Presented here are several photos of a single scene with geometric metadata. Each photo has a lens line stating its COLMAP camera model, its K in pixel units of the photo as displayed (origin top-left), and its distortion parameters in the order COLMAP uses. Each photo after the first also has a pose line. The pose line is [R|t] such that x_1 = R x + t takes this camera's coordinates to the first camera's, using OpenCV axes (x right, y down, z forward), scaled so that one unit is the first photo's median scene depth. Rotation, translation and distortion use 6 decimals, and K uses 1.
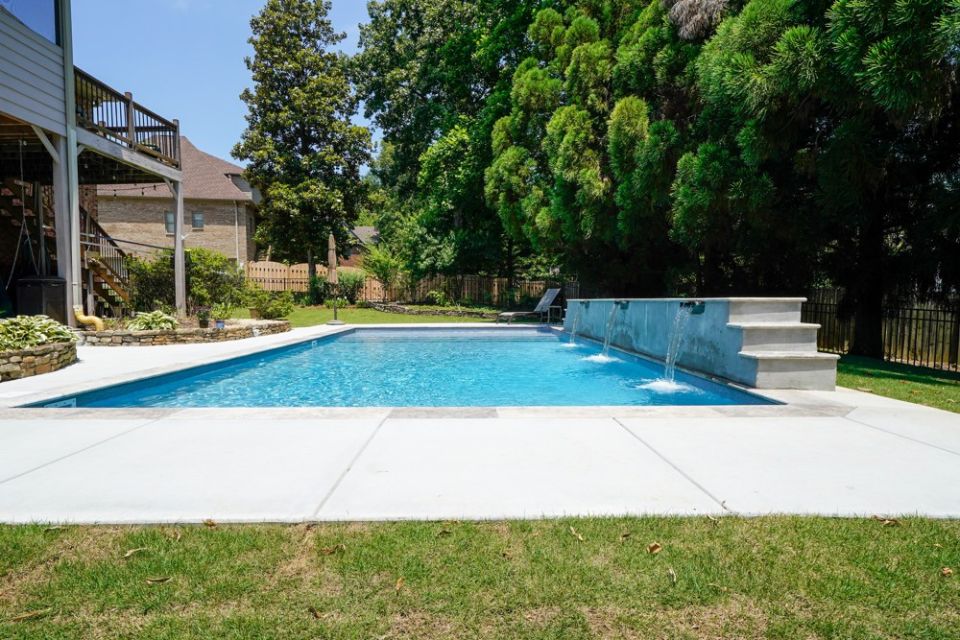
lens RADIAL K [[504.8, 0, 464.3], [0, 504.8, 329.0], [0, 0, 1]] dist [-0.002223, 0.000424]
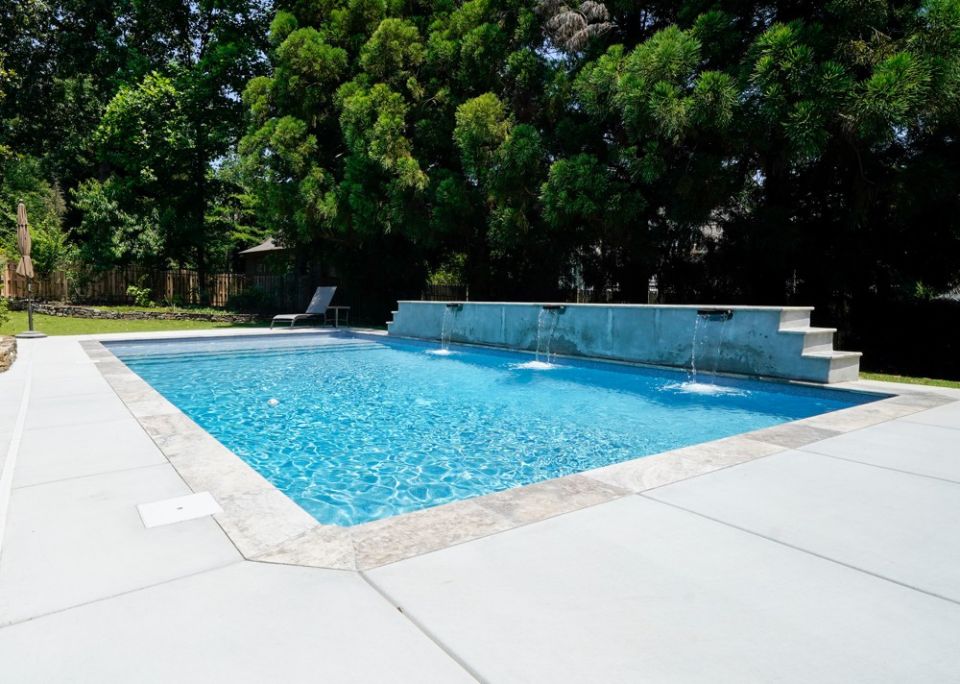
lens RADIAL K [[587.0, 0, 380.2], [0, 587.0, 327.0], [0, 0, 1]] dist [-0.000799, -0.000263]
pose [[0.862189, -0.026319, 0.505902, -0.320141], [0.027496, 0.999609, 0.005144, -0.016671], [-0.505839, 0.009475, 0.862576, 0.101269]]
